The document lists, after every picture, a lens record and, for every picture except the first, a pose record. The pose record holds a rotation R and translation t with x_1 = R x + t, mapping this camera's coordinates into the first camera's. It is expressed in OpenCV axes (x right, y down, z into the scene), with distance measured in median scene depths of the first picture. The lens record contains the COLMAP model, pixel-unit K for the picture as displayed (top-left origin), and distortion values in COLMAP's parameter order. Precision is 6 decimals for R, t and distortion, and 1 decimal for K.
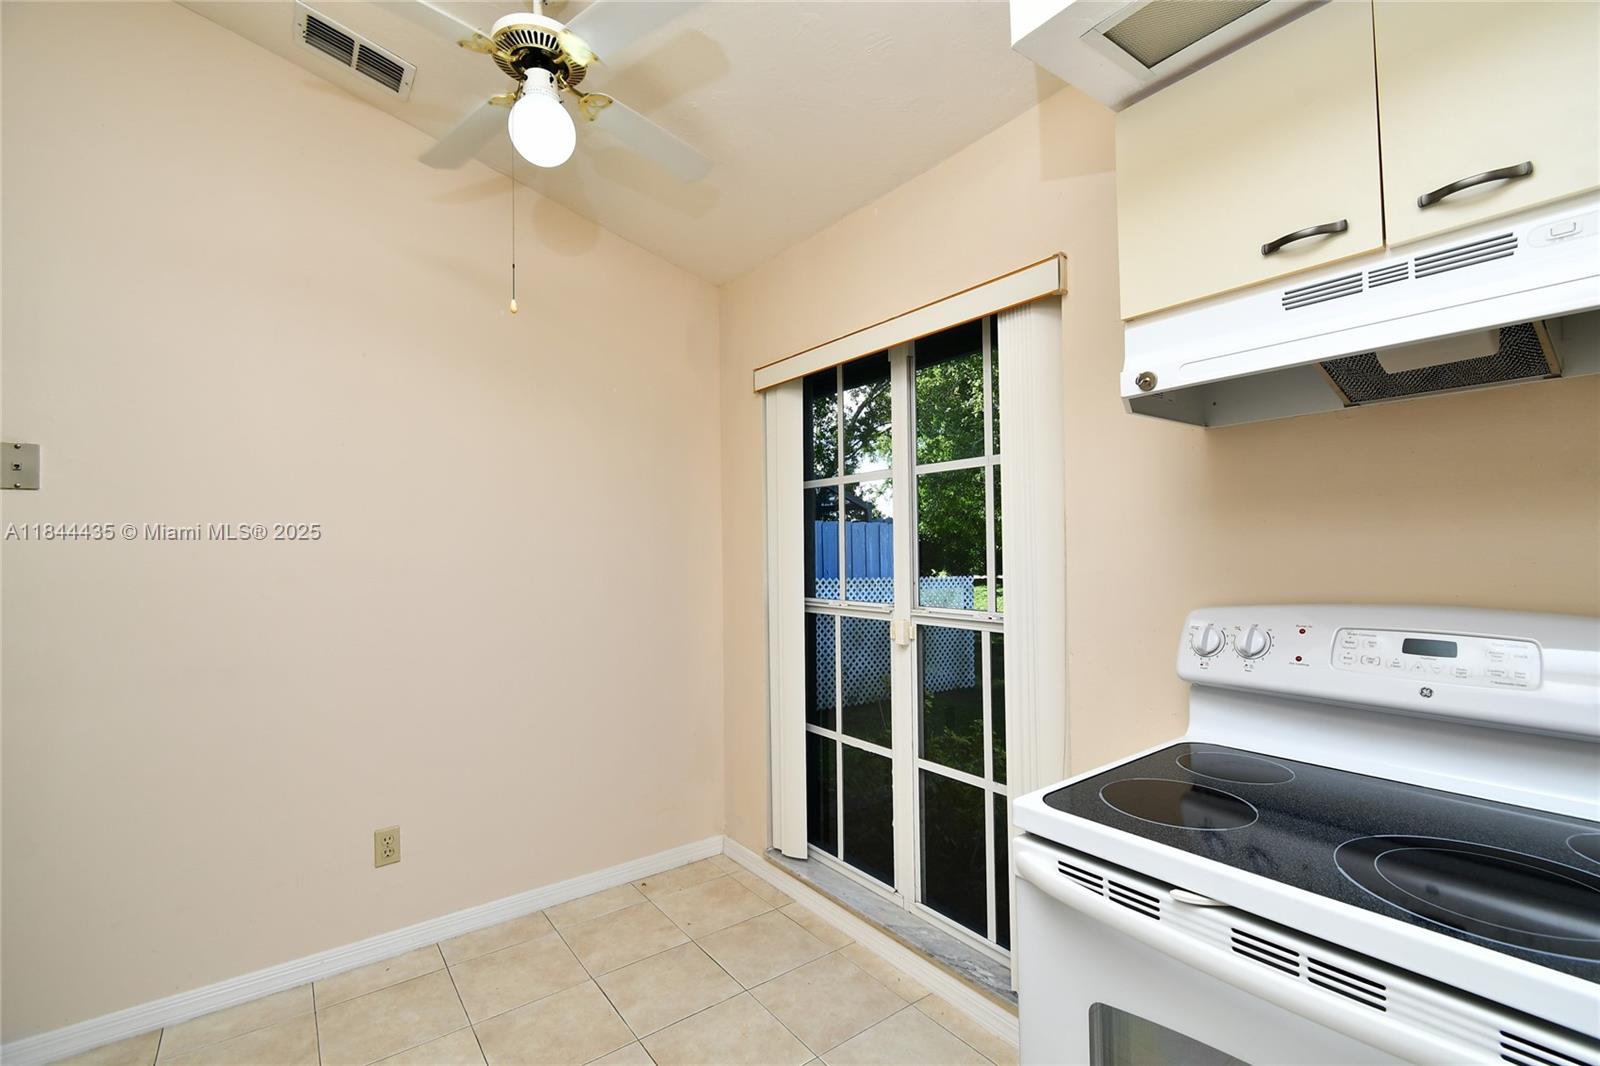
lens RADIAL K [[692.7, 0, 801.6], [0, 692.7, 522.5], [0, 0, 1]] dist [-0.000002, -0.000049]
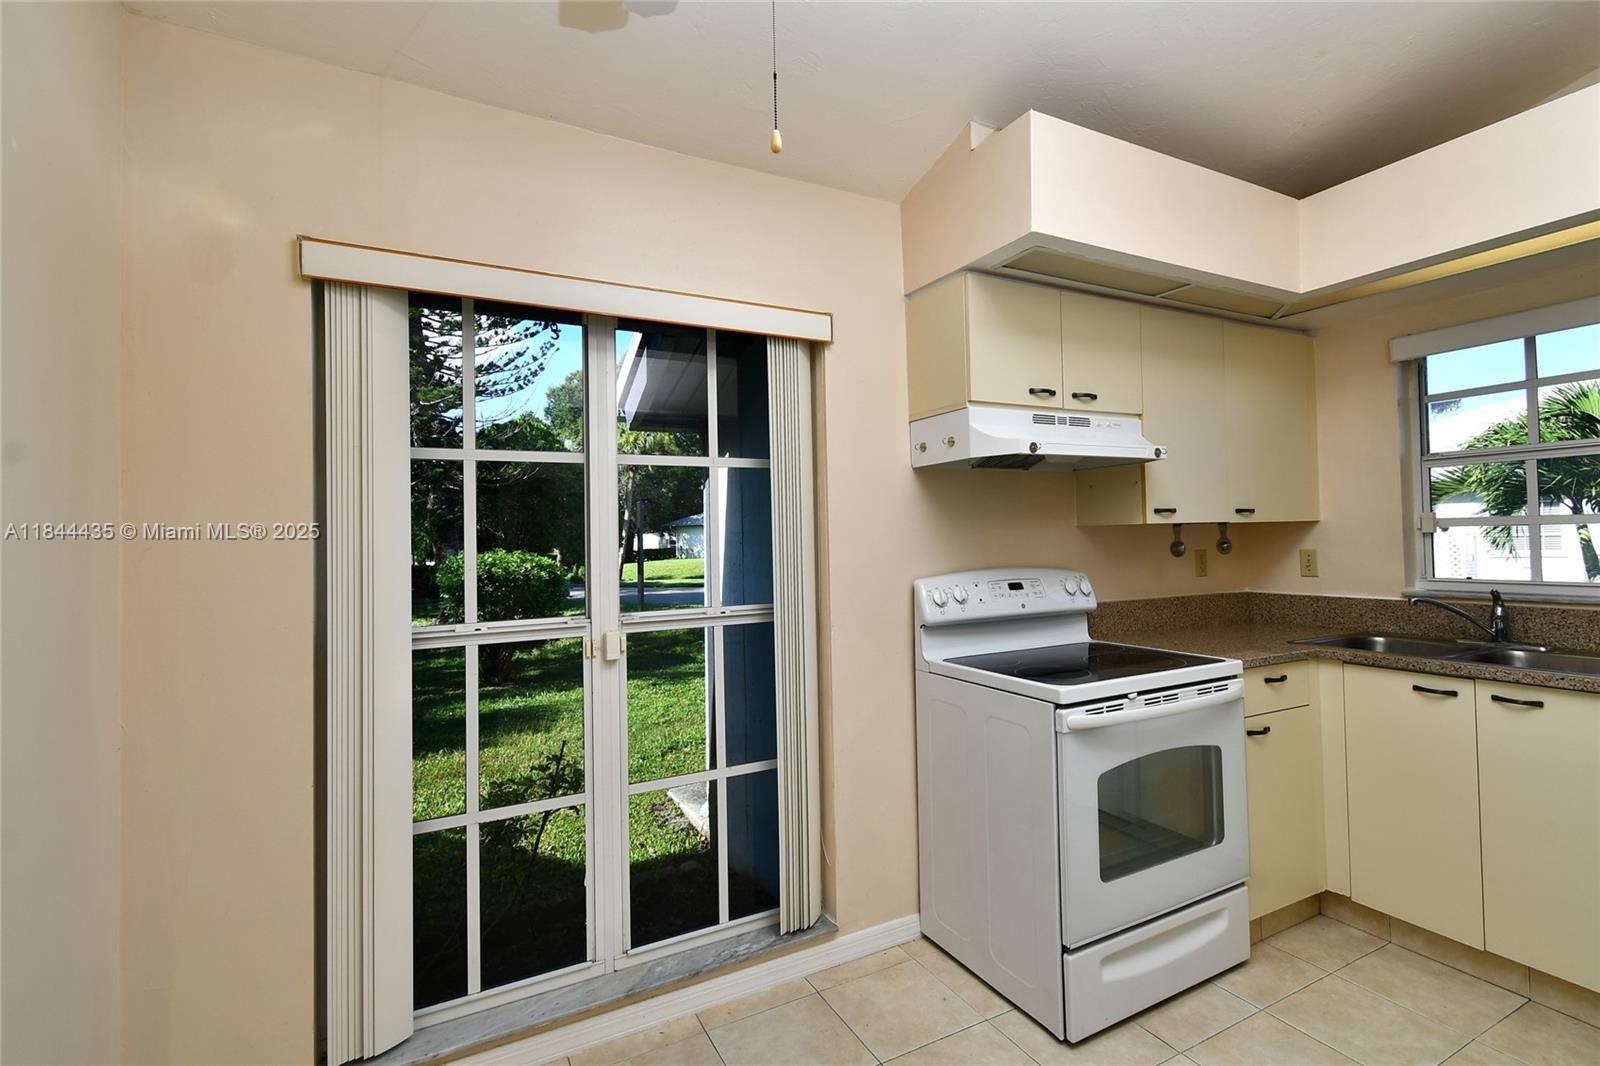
lens RADIAL K [[730.5, 0, 836.7], [0, 730.5, 511.6], [0, 0, 1]] dist [-0.002394, -0.000516]
pose [[0.150327, 0.043665, 0.987672, -1.377324], [-0.018707, 0.998971, -0.041317, 0.049446], [-0.988459, -0.012265, 0.150989, 1.146402]]
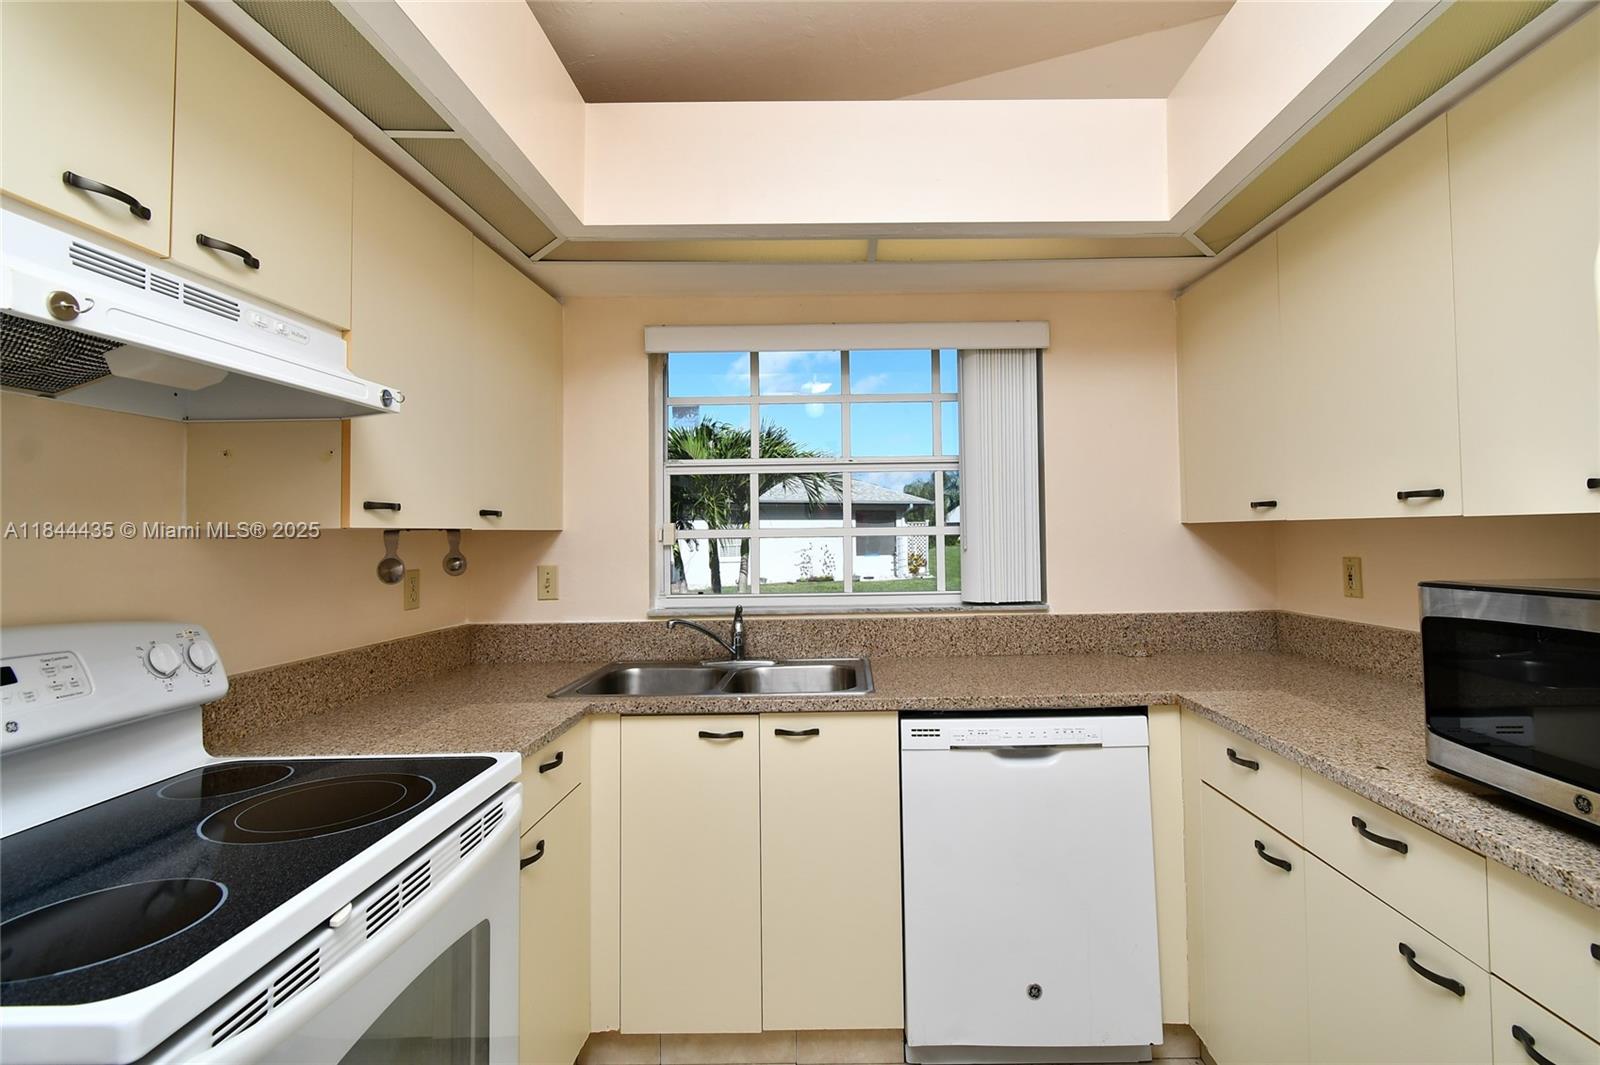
lens RADIAL K [[730.5, 0, 836.7], [0, 730.5, 511.1], [0, 0, 1]] dist [-0.002394, -0.000516]
pose [[-0.792305, 0.040115, 0.608805, -0.461527], [-0.001961, 0.997664, -0.068289, 0.030818], [-0.610122, -0.055300, -0.790376, 1.022925]]
